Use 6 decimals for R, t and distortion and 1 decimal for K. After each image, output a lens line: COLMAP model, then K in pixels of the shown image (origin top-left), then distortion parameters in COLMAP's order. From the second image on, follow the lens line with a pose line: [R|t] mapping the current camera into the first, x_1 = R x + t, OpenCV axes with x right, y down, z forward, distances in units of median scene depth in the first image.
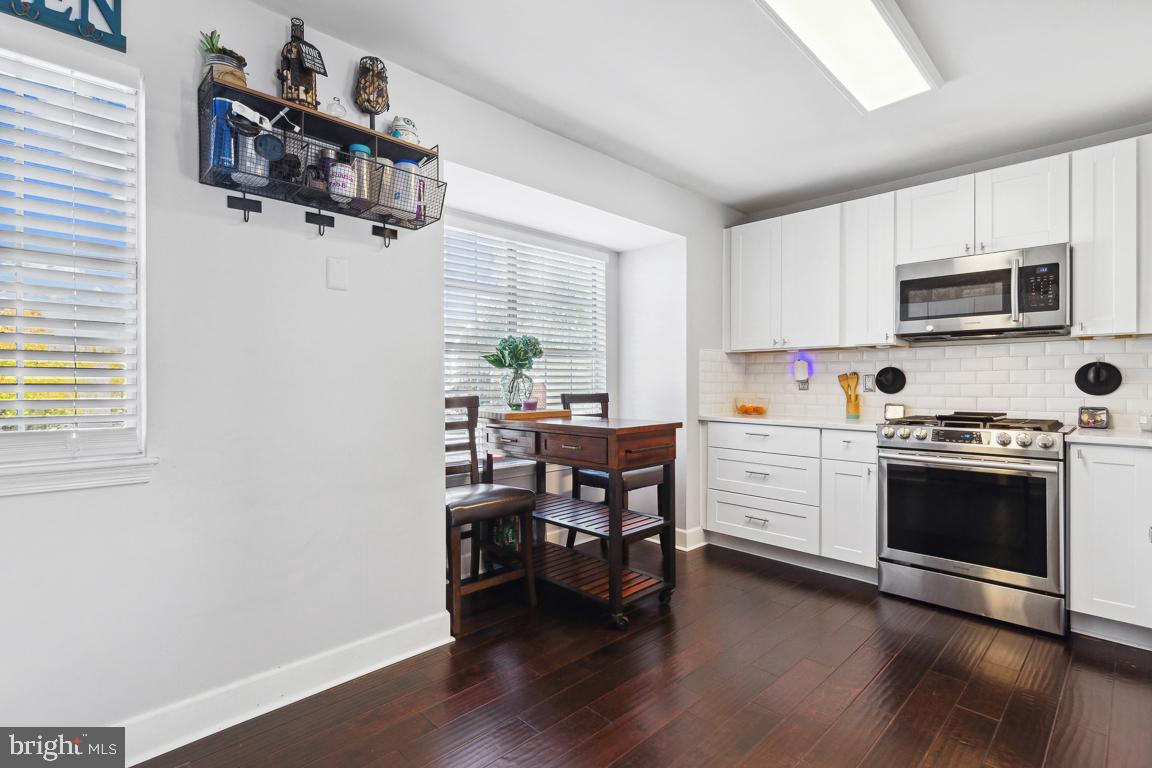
lens RADIAL K [[539.7, 0, 573.5], [0, 539.7, 380.1], [0, 0, 1]] dist [0.001476, 0.000151]
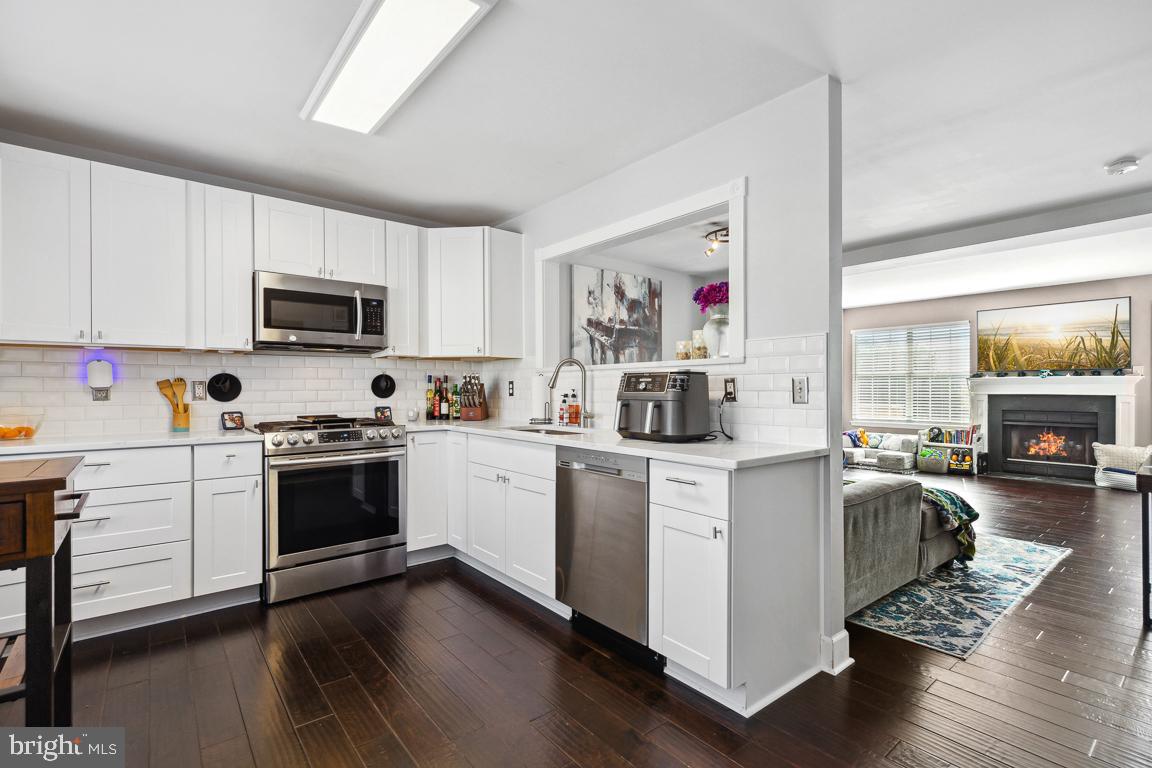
lens RADIAL K [[532.4, 0, 573.4], [0, 532.4, 387.8], [0, 0, 1]] dist [0.003149, 0.000851]
pose [[0.092417, -0.001921, 0.995719, -0.333156], [-0.000659, 0.999998, 0.001990, -0.001736], [-0.995720, -0.000841, 0.092416, 0.358987]]
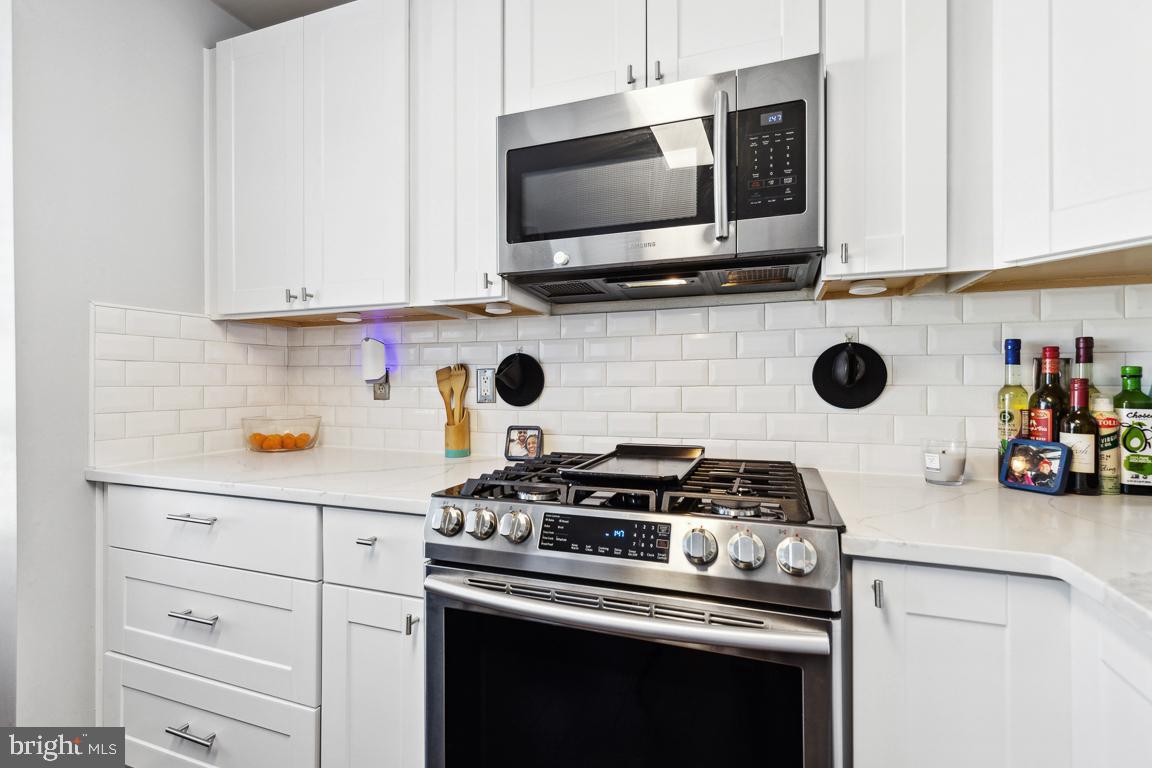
lens RADIAL K [[528.9, 0, 577.3], [0, 528.9, 379.8], [0, 0, 1]] dist [0.001801, 0.000102]
pose [[0.901540, -0.001370, 0.432694, 0.493985], [0.001796, 0.999998, -0.000576, 0.000979], [-0.432693, 0.001296, 0.901540, 0.621746]]
